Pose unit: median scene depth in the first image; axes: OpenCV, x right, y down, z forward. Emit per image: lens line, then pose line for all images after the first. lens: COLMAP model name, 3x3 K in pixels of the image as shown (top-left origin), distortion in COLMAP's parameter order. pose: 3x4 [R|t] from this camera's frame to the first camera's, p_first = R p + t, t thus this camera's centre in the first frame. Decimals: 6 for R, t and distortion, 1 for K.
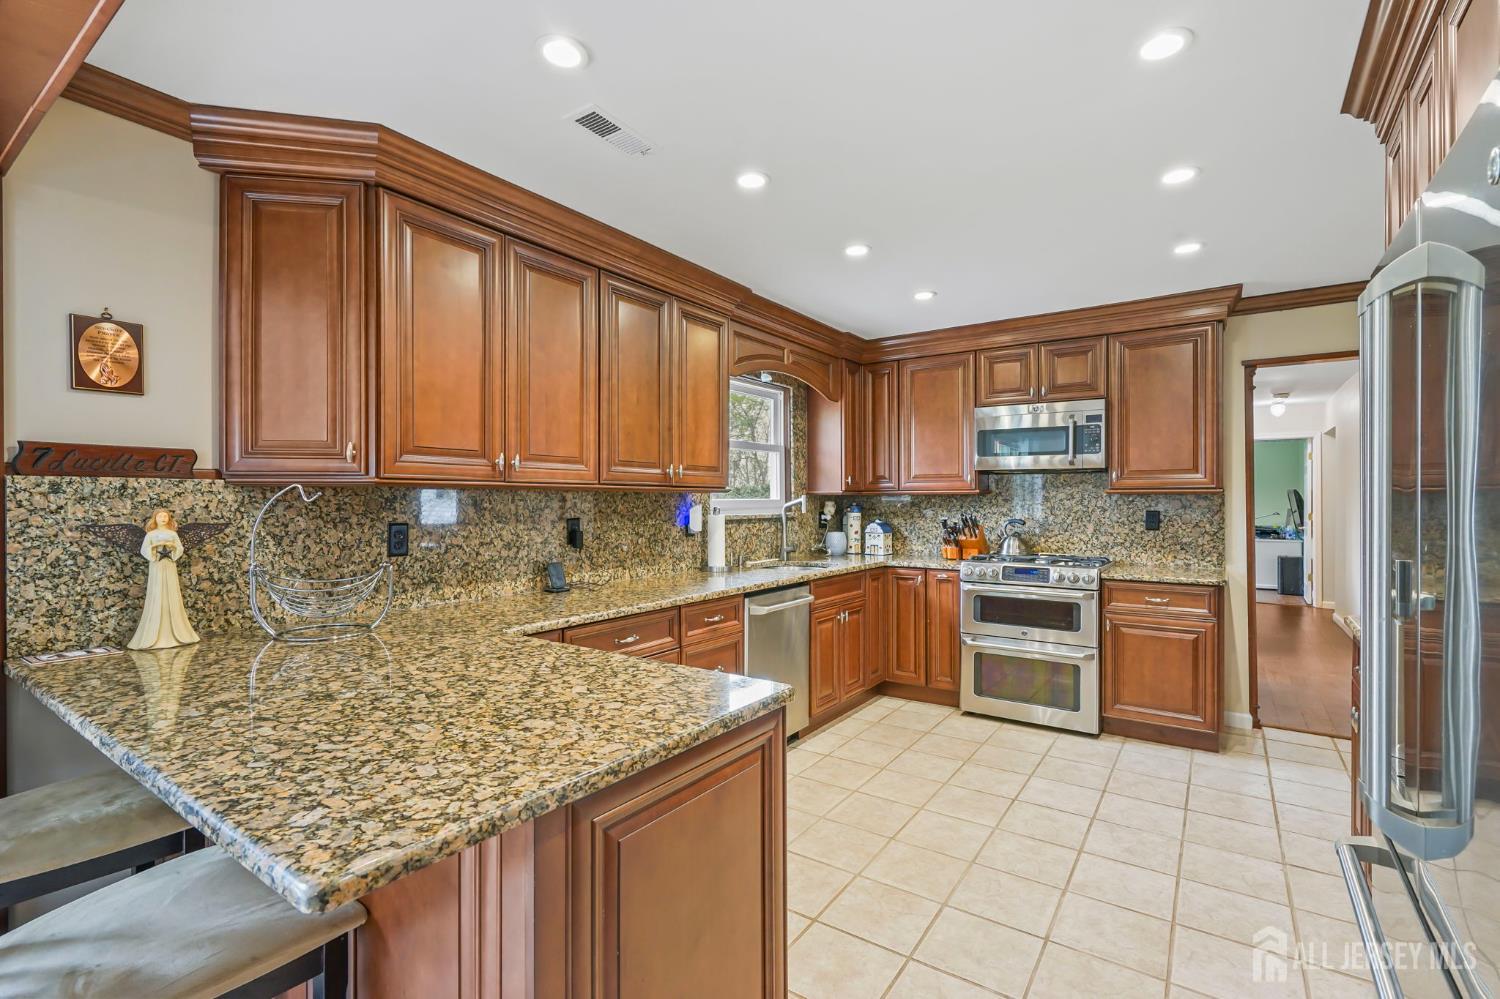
lens RADIAL K [[678.9, 0, 747.3], [0, 678.9, 502.6], [0, 0, 1]] dist [-0.003409, 0.000189]
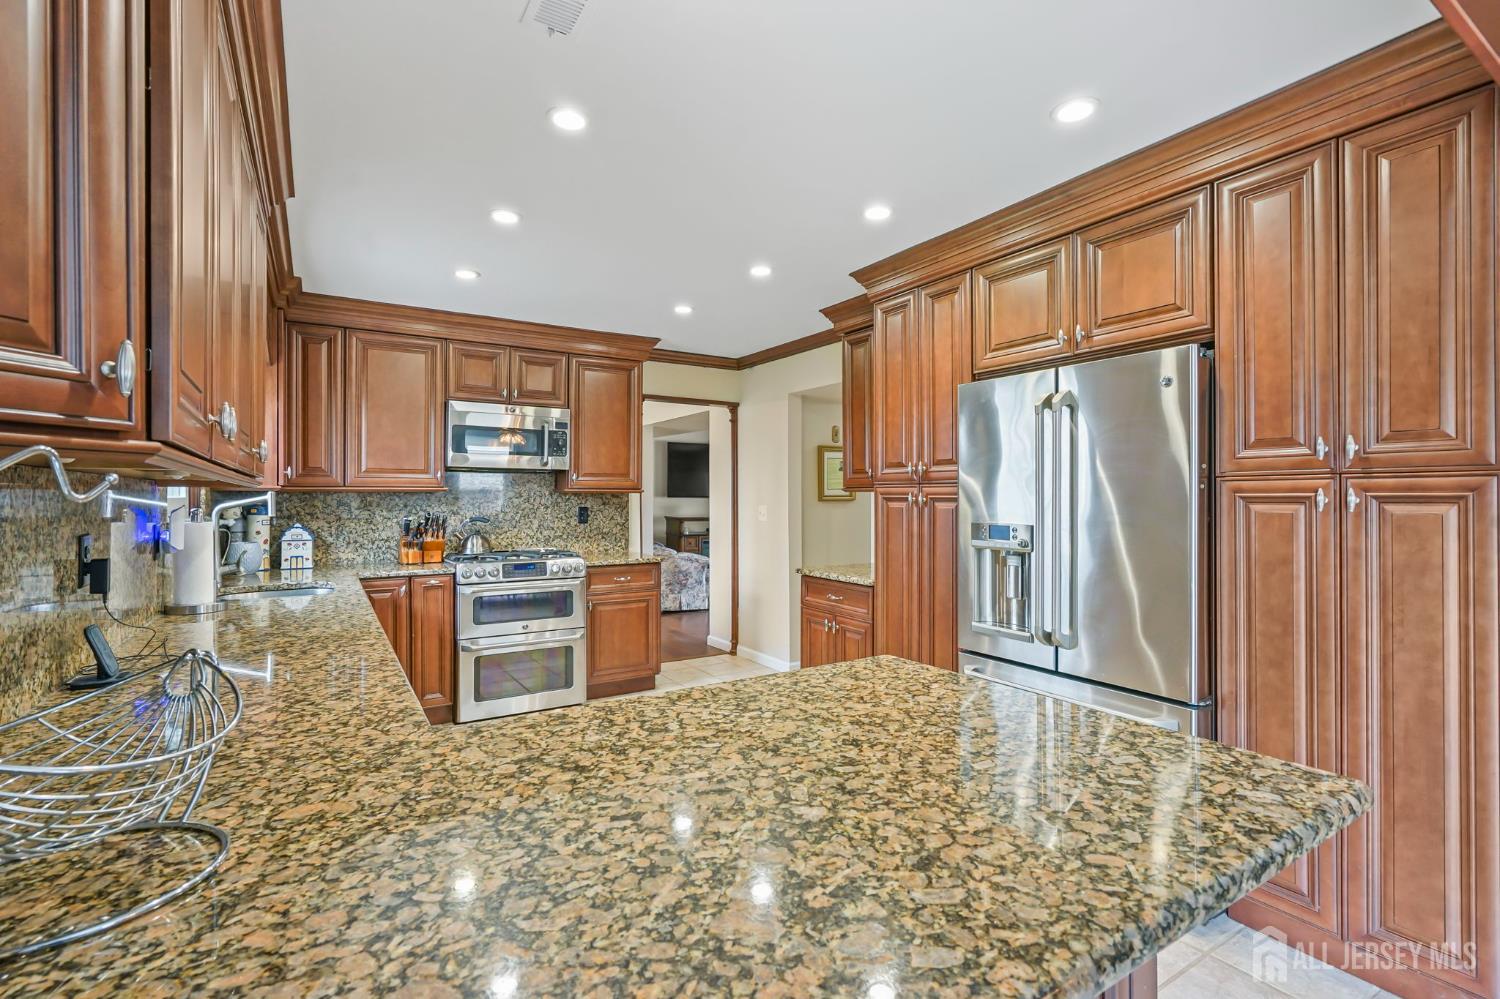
lens RADIAL K [[678.9, 0, 747.3], [0, 678.9, 502.6], [0, 0, 1]] dist [-0.003409, 0.000189]
pose [[0.386296, -0.005784, 0.922357, -0.435916], [0.003698, 0.999982, 0.004722, -0.000693], [-0.922368, 0.001587, 0.386310, 0.299789]]
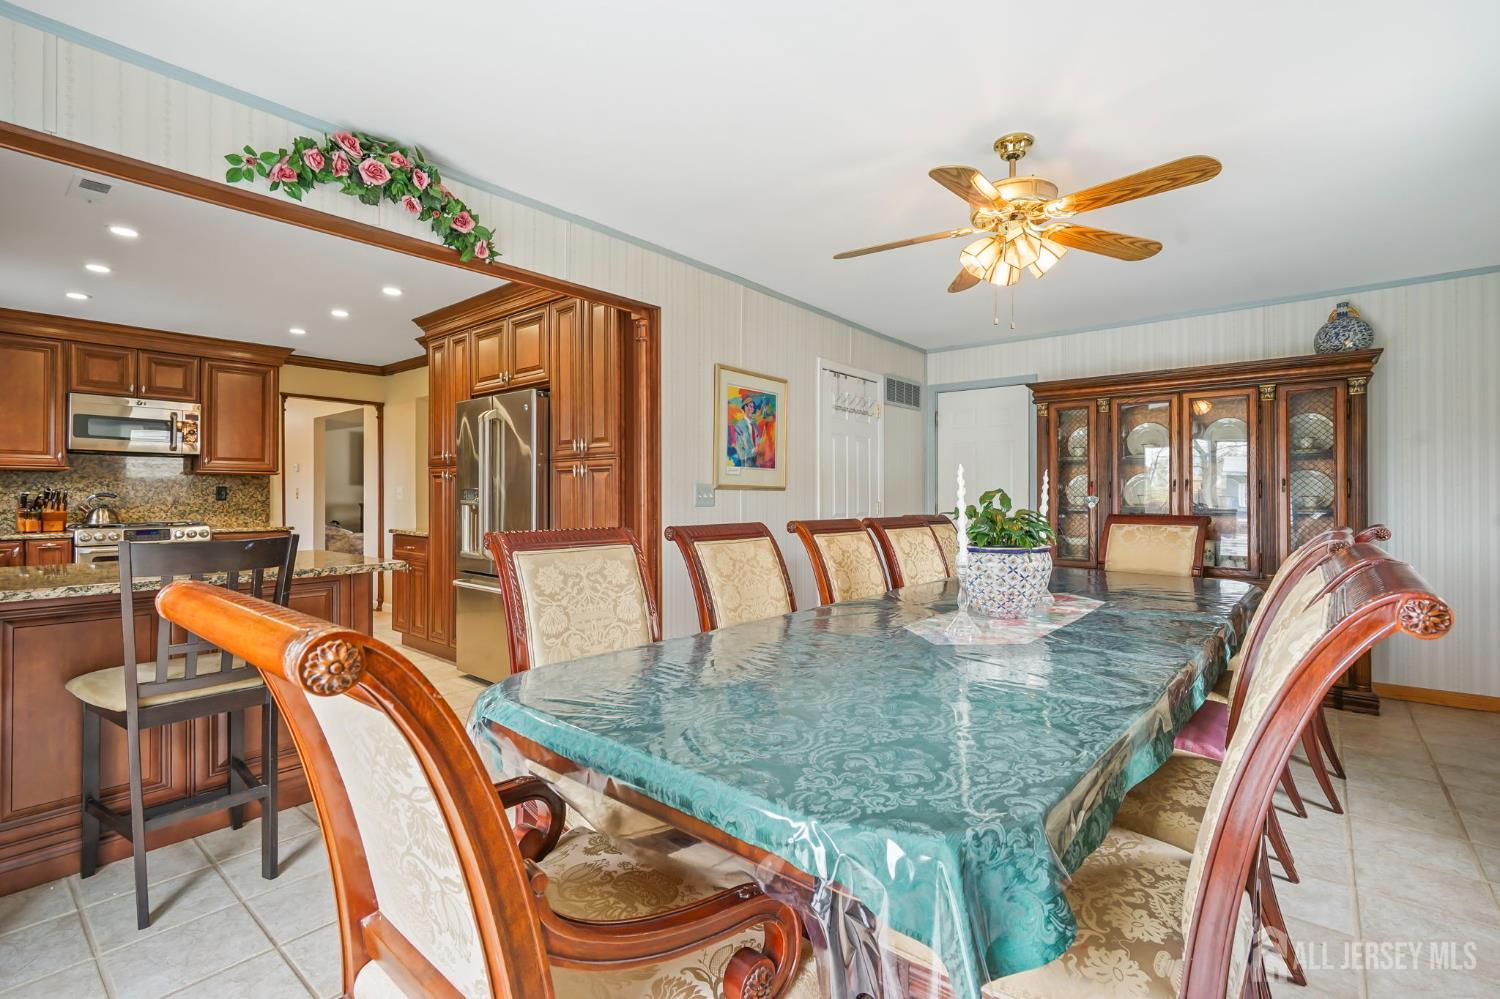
lens RADIAL K [[670.3, 0, 735.1], [0, 670.3, 496.0], [0, 0, 1]] dist [0.000467, 0.000388]
pose [[0.087259, -0.001710, 0.996184, -0.775186], [0.003543, 0.999993, 0.001407, 0.036985], [-0.996179, 0.003407, 0.087264, -0.208290]]
